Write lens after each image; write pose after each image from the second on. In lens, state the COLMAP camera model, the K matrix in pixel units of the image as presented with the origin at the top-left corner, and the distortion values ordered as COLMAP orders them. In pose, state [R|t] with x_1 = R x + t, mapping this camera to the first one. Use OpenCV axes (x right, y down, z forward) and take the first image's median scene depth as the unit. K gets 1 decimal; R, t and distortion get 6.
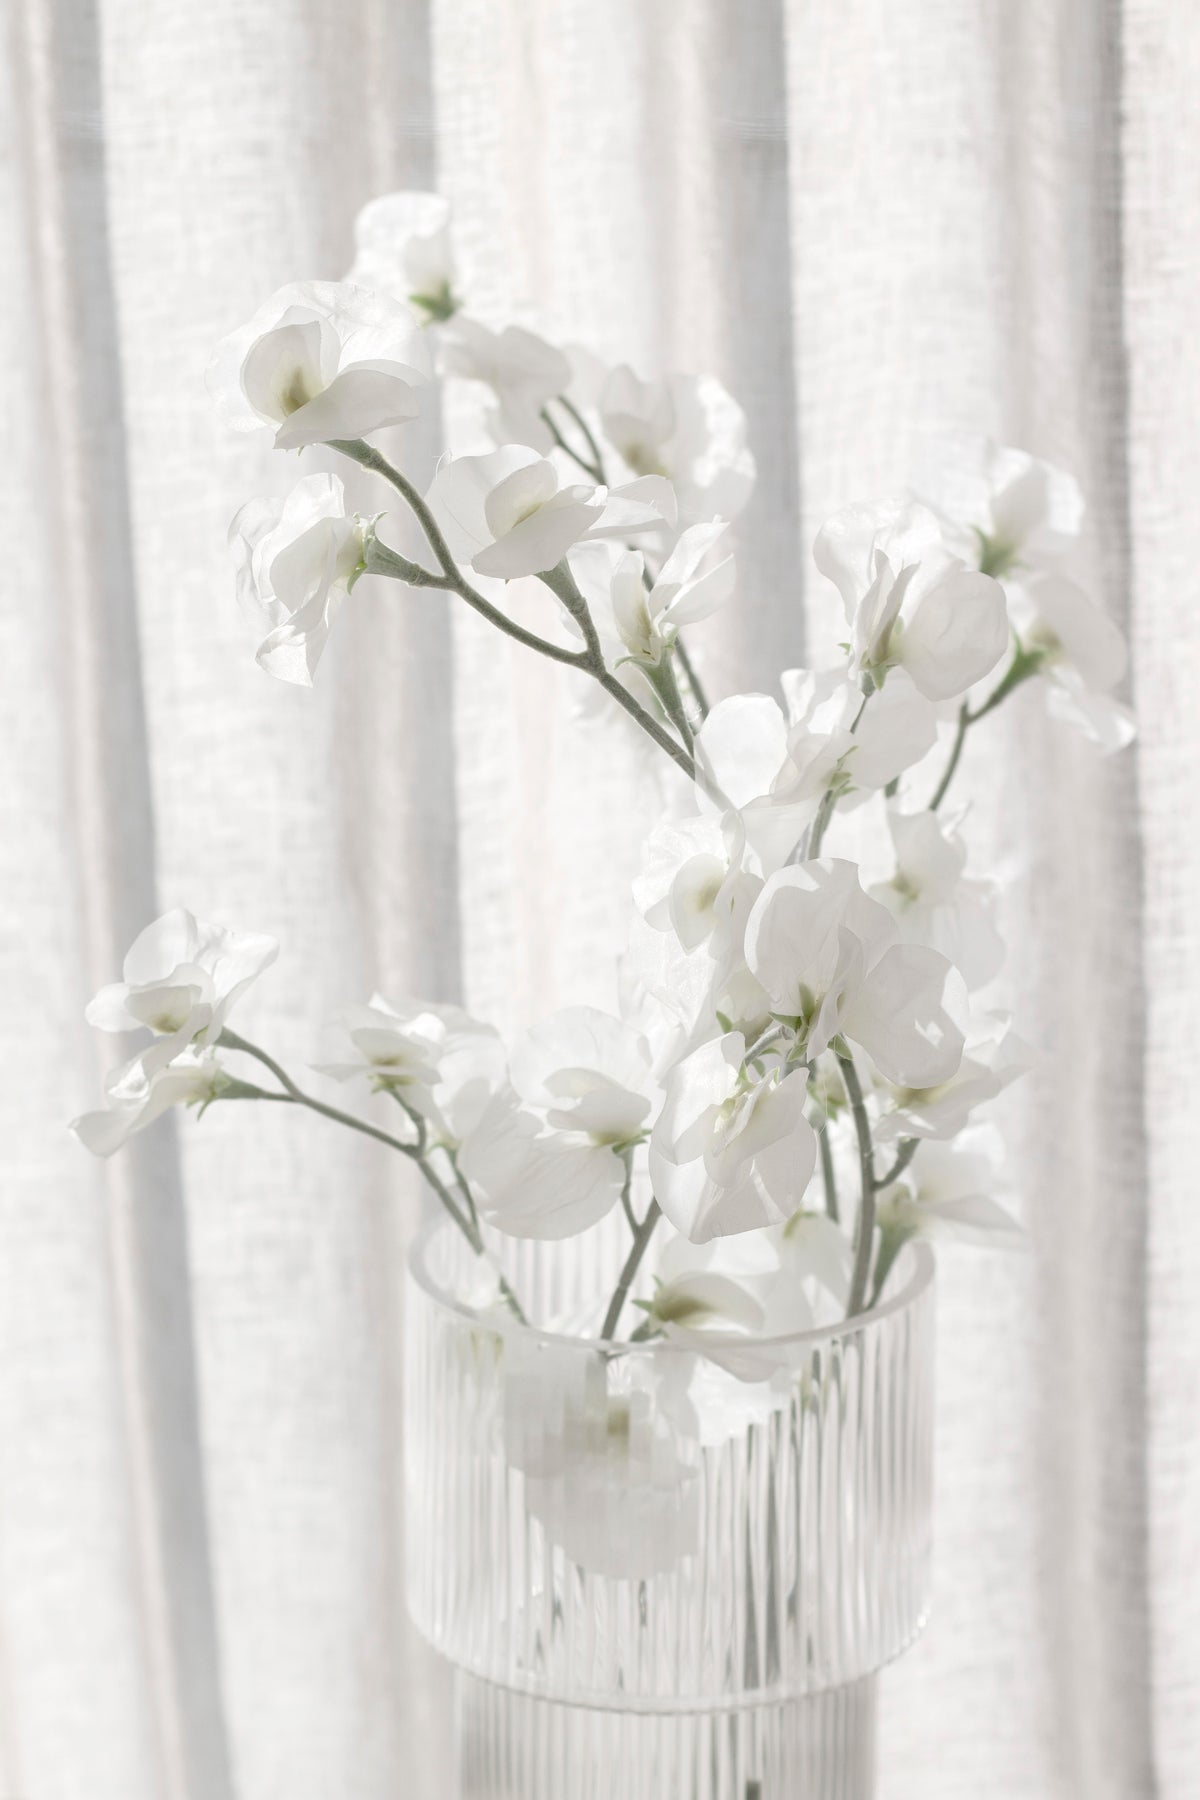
lens RADIAL K [[6158.9, 0, 600.0], [0, 6158.9, 900.0], [0, 0, 1]] dist [0.013681, 2.330123]
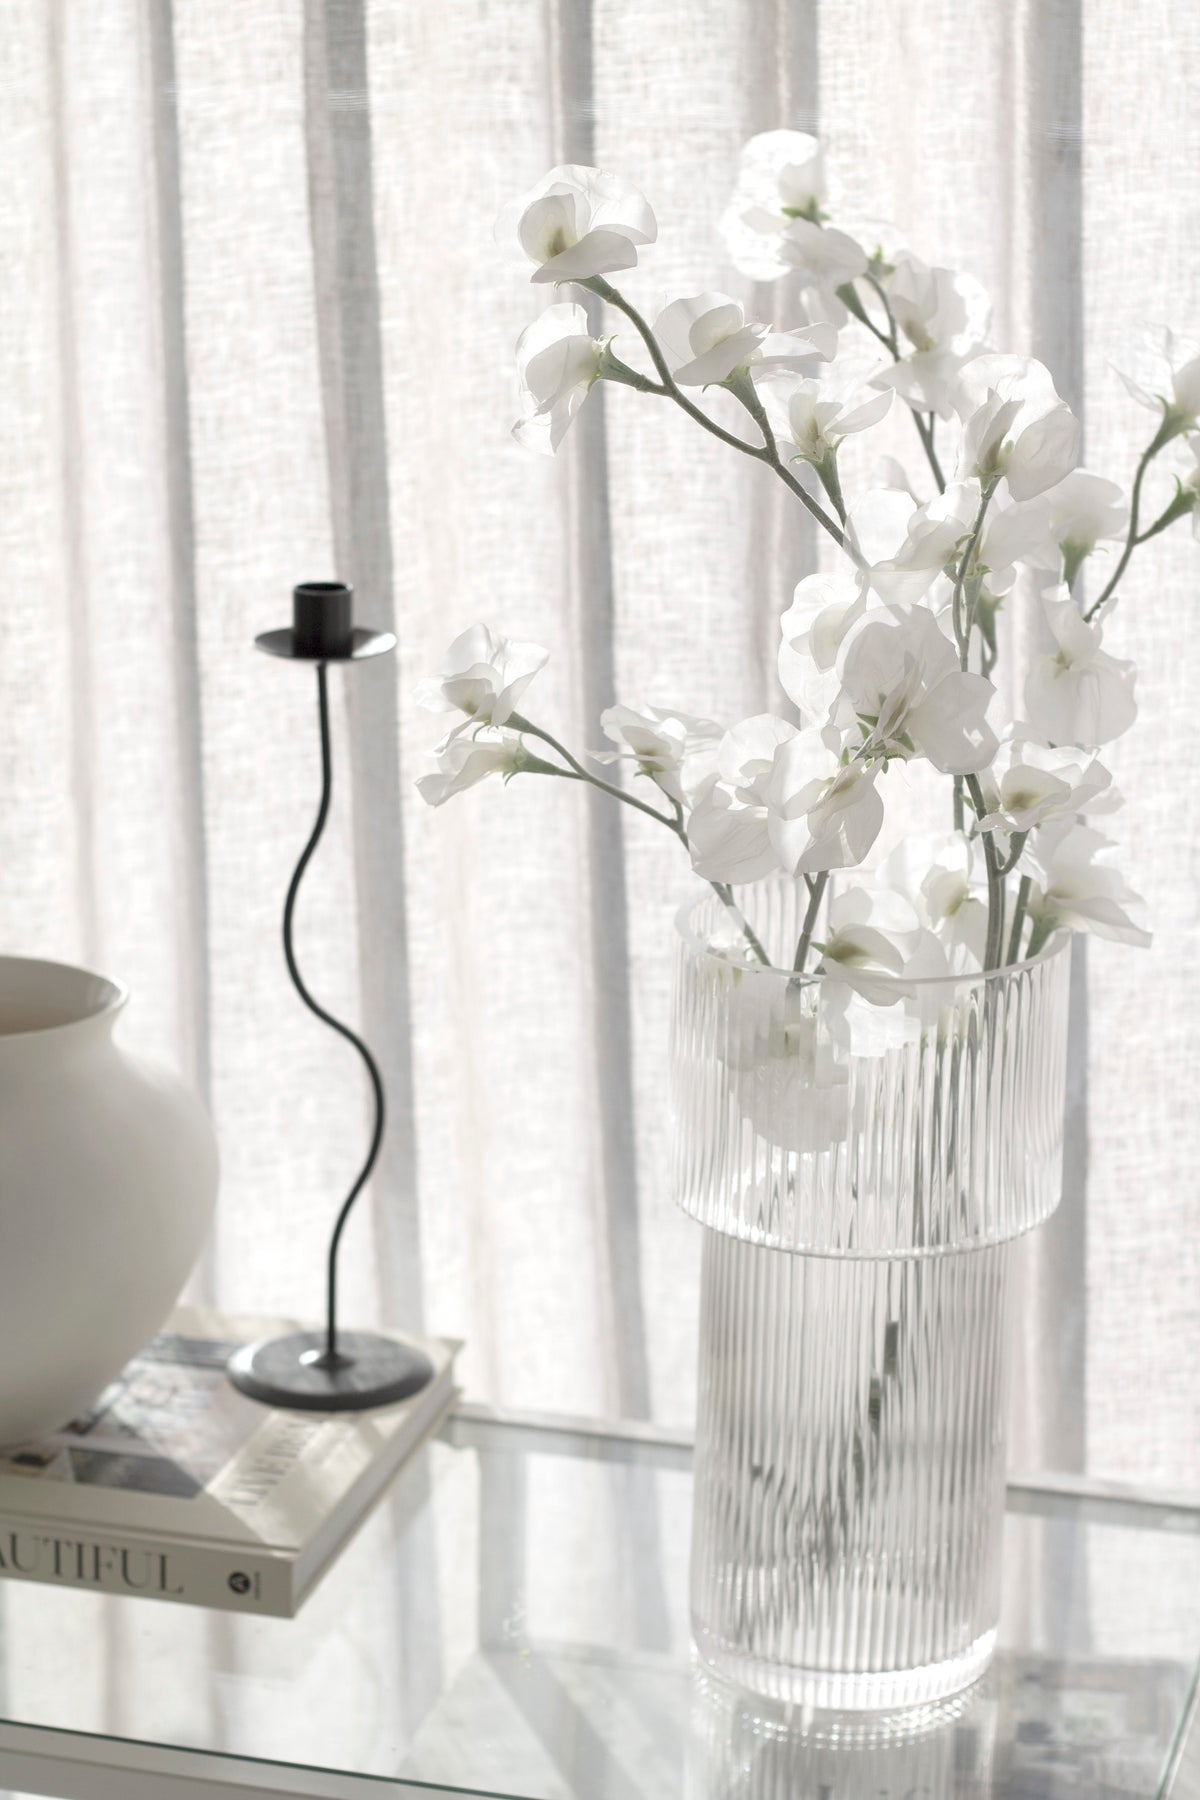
lens RADIAL K [[6158.9, 0, 600.0], [0, 6158.9, 900.0], [0, 0, 1]] dist [0.013681, 2.330123]
pose [[0.966494, 0.076186, -0.245122, 0.290581], [-0.080586, 0.996716, -0.007958, 0.070178], [0.243710, 0.027444, 0.969460, -0.318635]]
